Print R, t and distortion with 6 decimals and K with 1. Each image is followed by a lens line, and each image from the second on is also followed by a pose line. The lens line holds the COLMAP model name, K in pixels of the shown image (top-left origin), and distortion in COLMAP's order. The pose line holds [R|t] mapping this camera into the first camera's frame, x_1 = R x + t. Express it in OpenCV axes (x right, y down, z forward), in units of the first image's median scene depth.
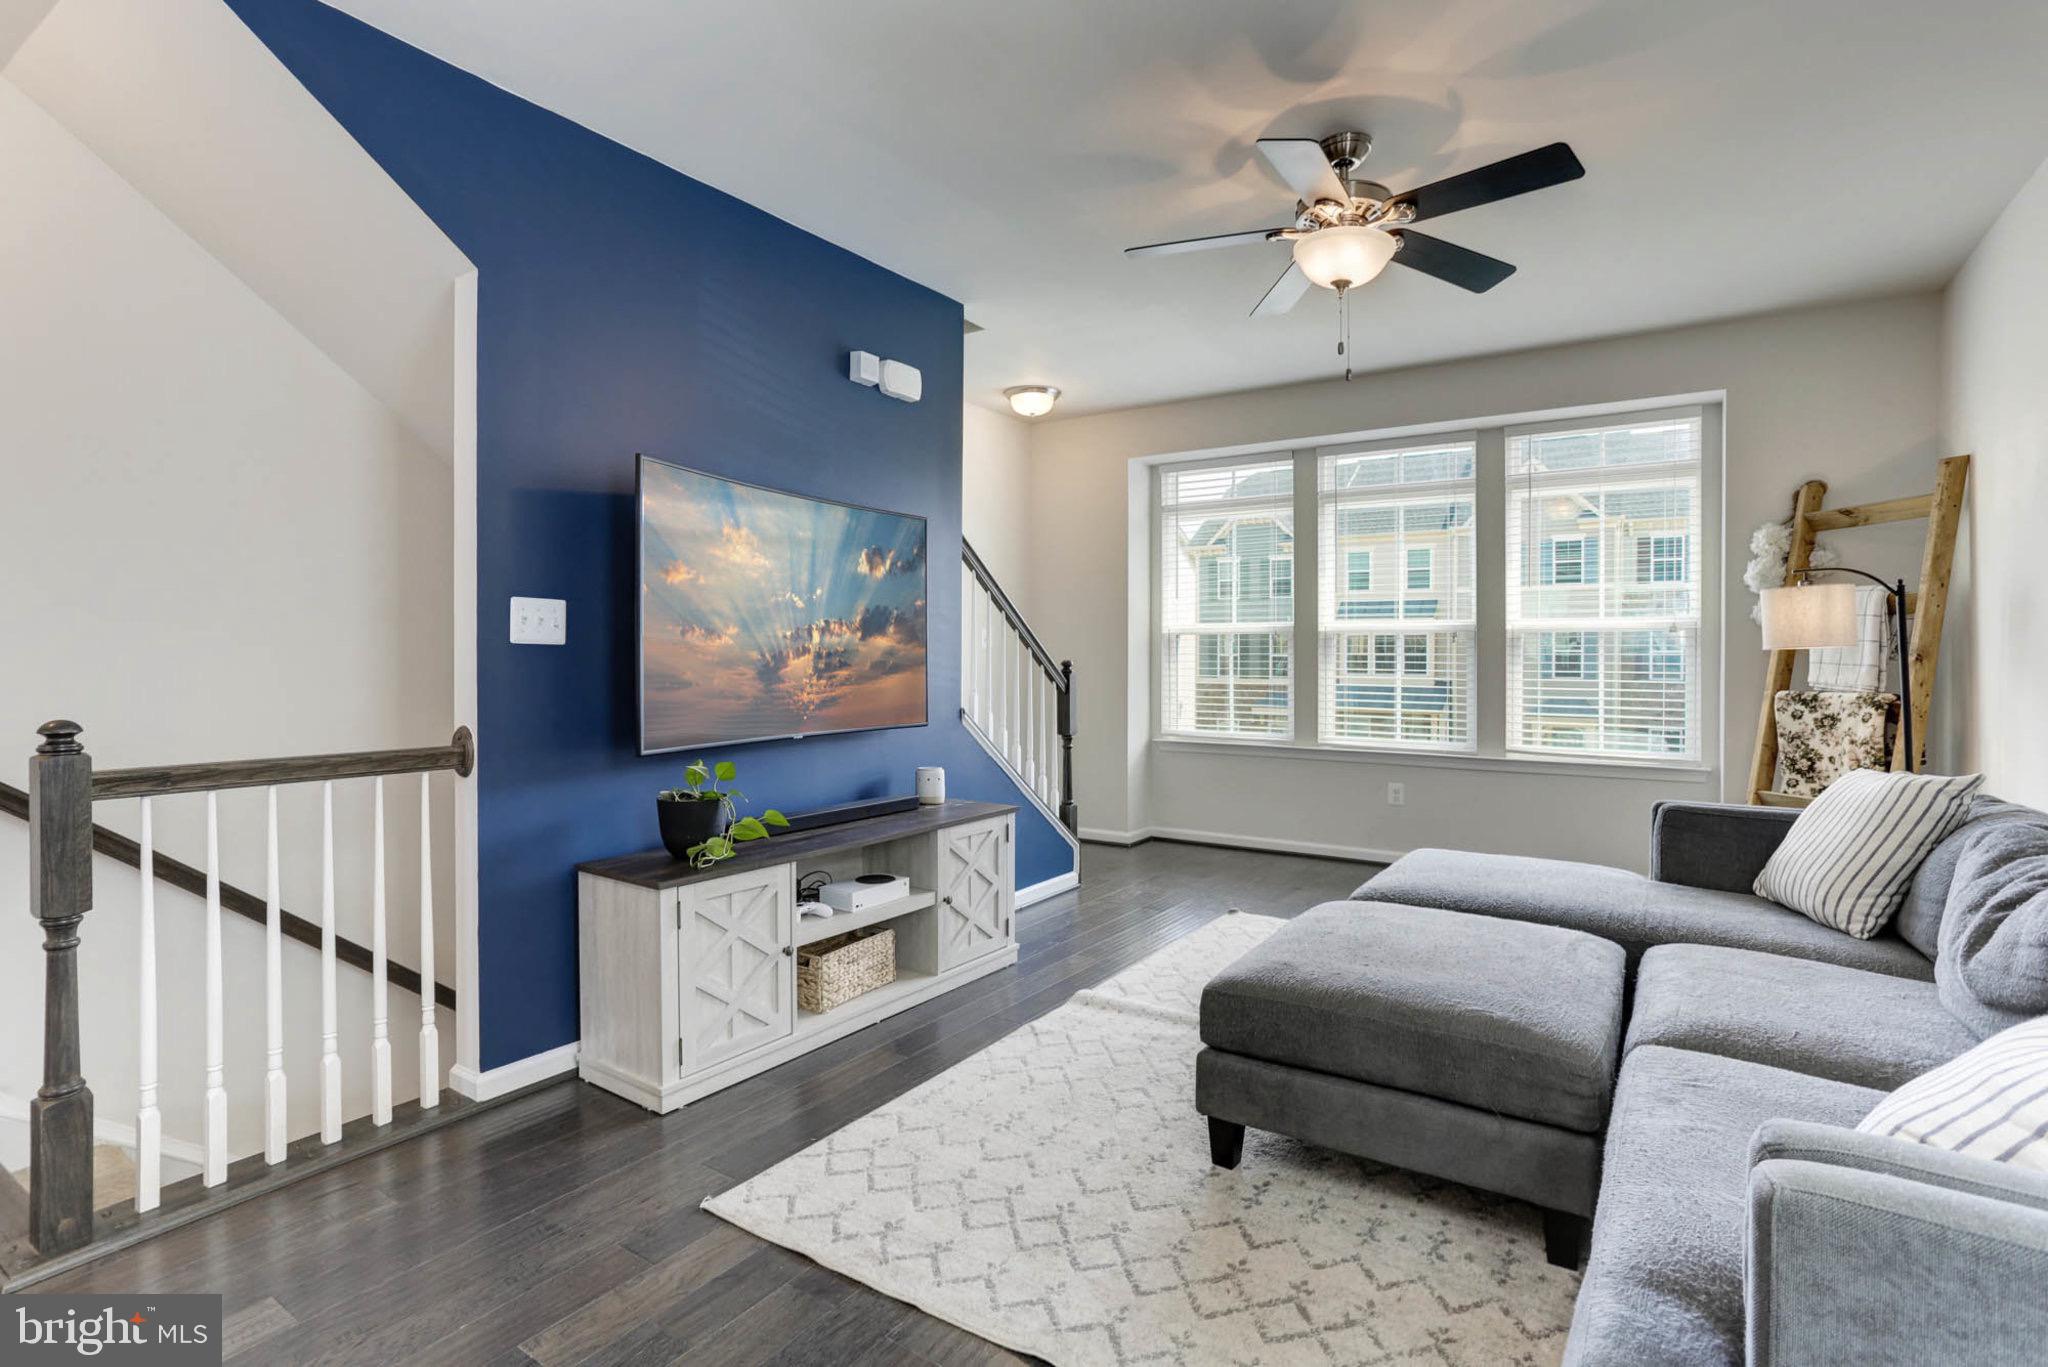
lens RADIAL K [[993.4, 0, 1017.4], [0, 993.4, 664.0], [0, 0, 1]] dist [-0.040225, 0.024618]
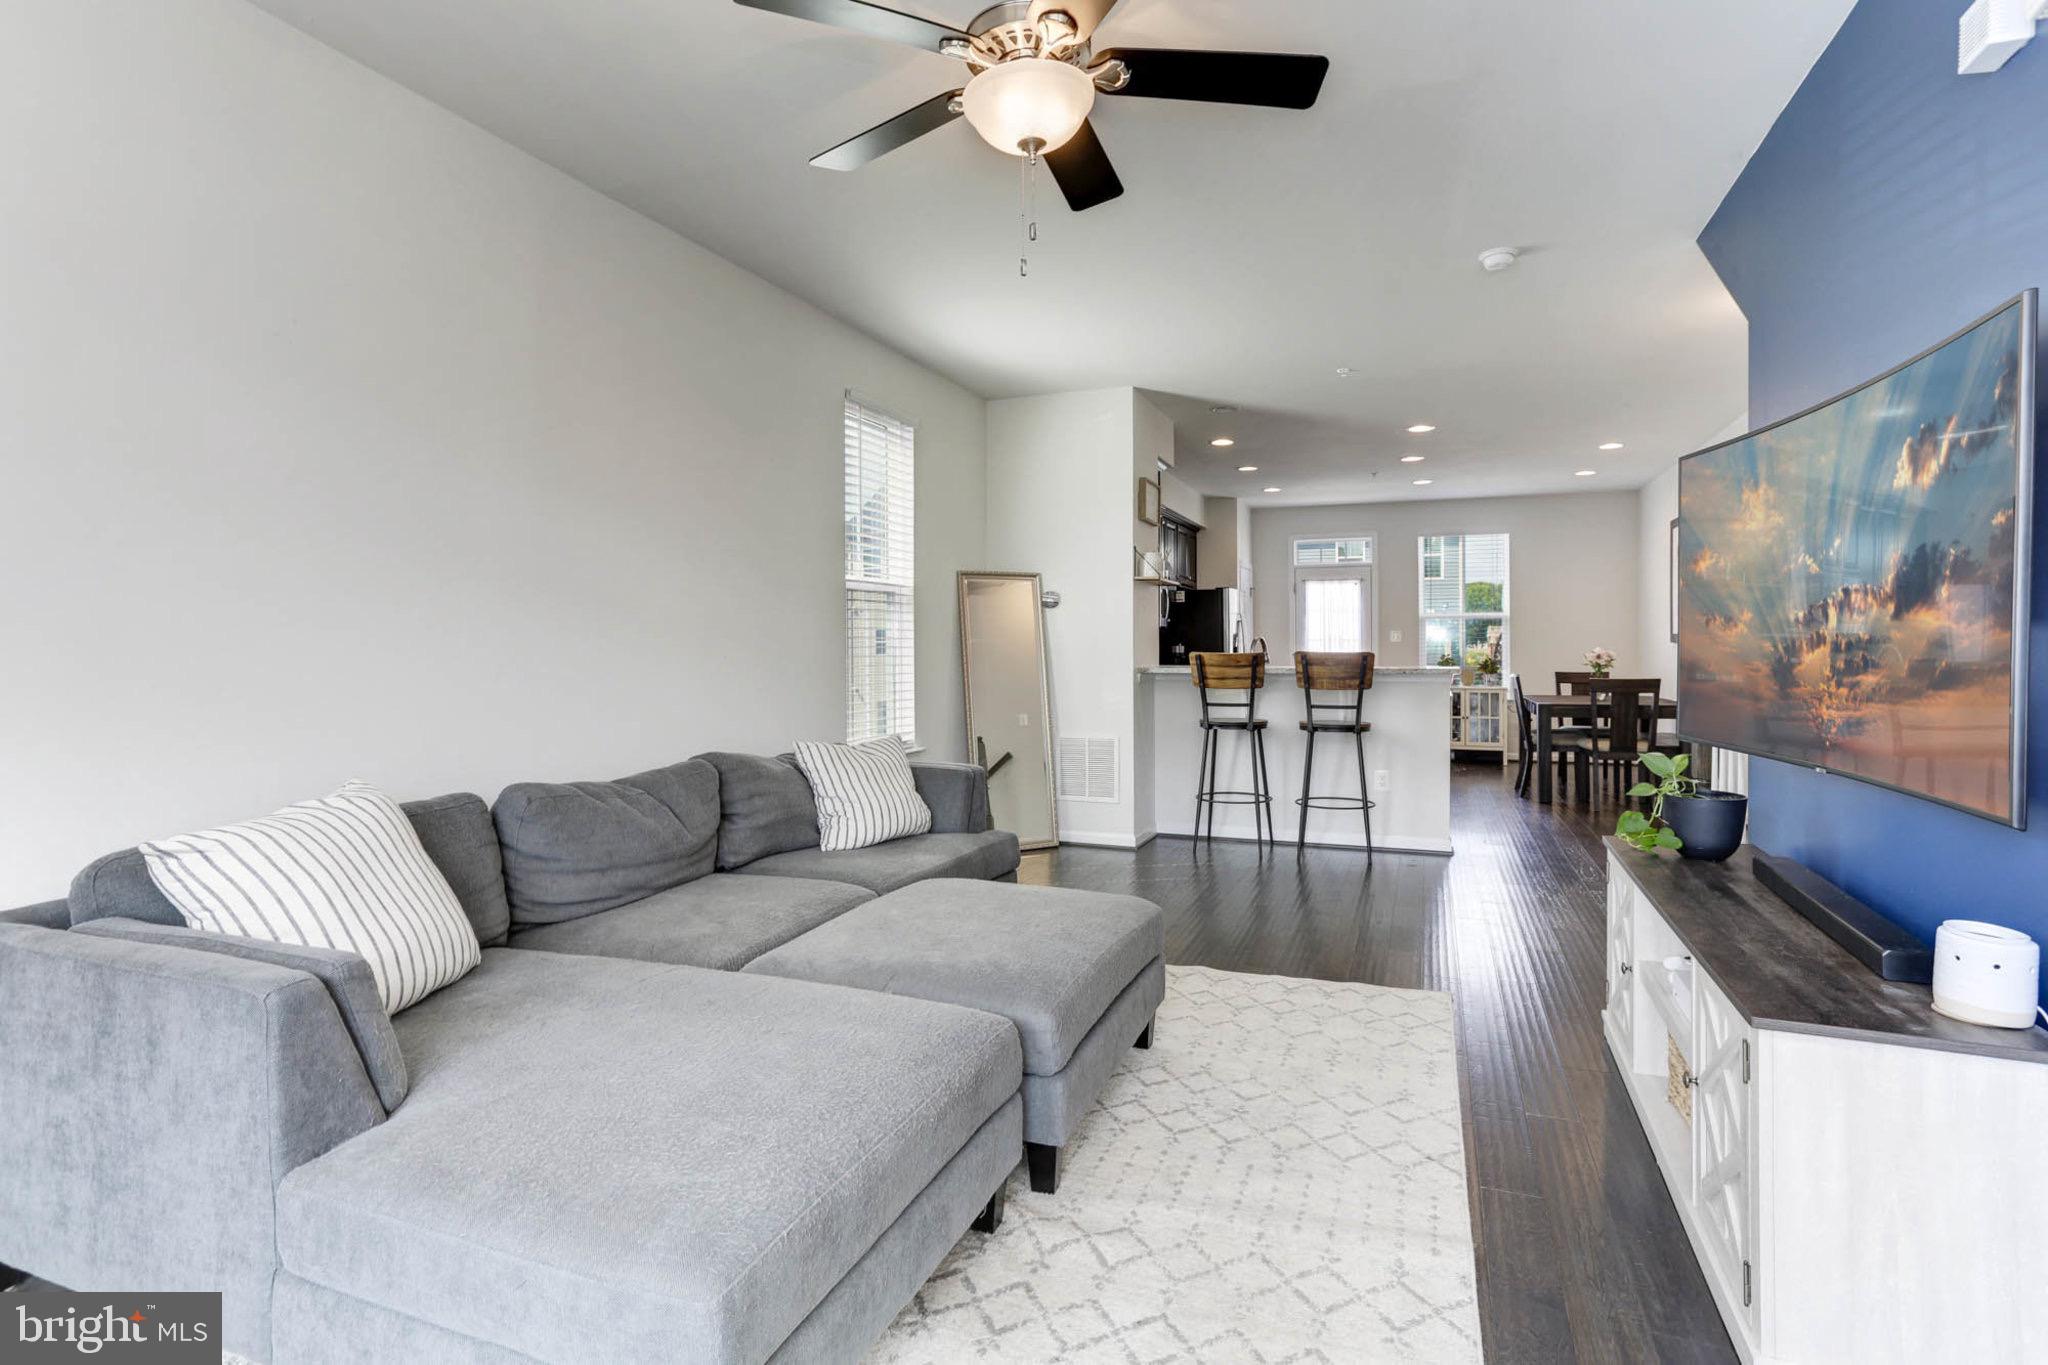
lens RADIAL K [[993.4, 0, 1026.8], [0, 993.4, 661.8], [0, 0, 1]] dist [-0.040225, 0.024618]
pose [[-0.978628, 0.007206, -0.205513, 0.423187], [0.001517, 0.999612, 0.027827, -0.017417], [0.205633, 0.026921, -0.978259, 1.513084]]
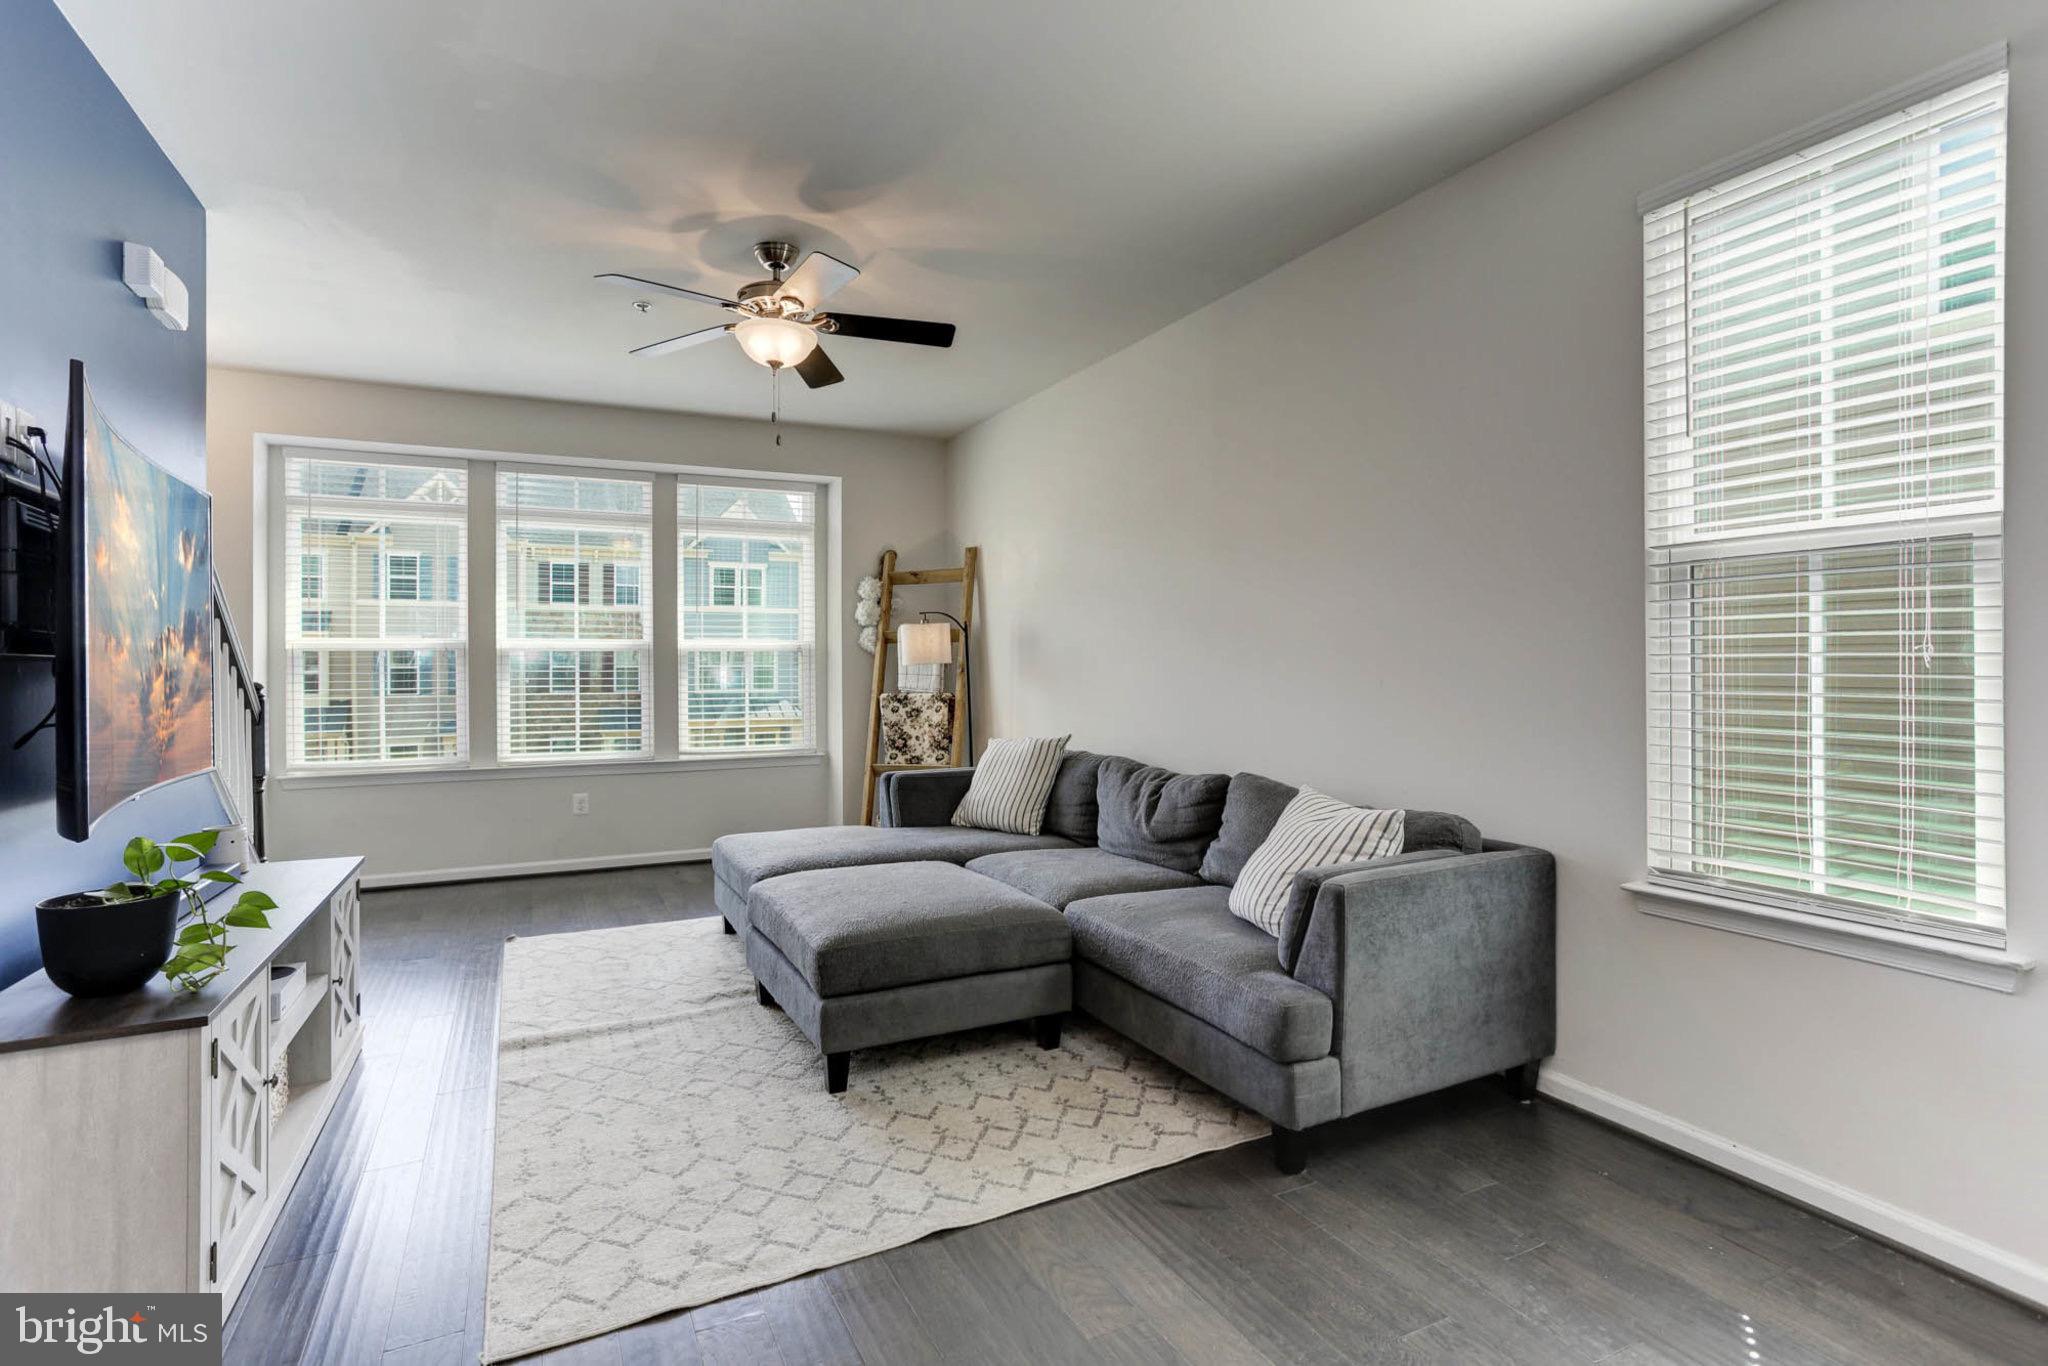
lens RADIAL K [[993.4, 0, 1007.8], [0, 993.4, 657.9], [0, 0, 1]] dist [-0.040225, 0.024618]
pose [[0.499057, 0.003161, 0.866563, -0.506301], [0.016189, 0.999785, -0.012970, -0.004545], [-0.866418, 0.020501, 0.498899, 0.136205]]
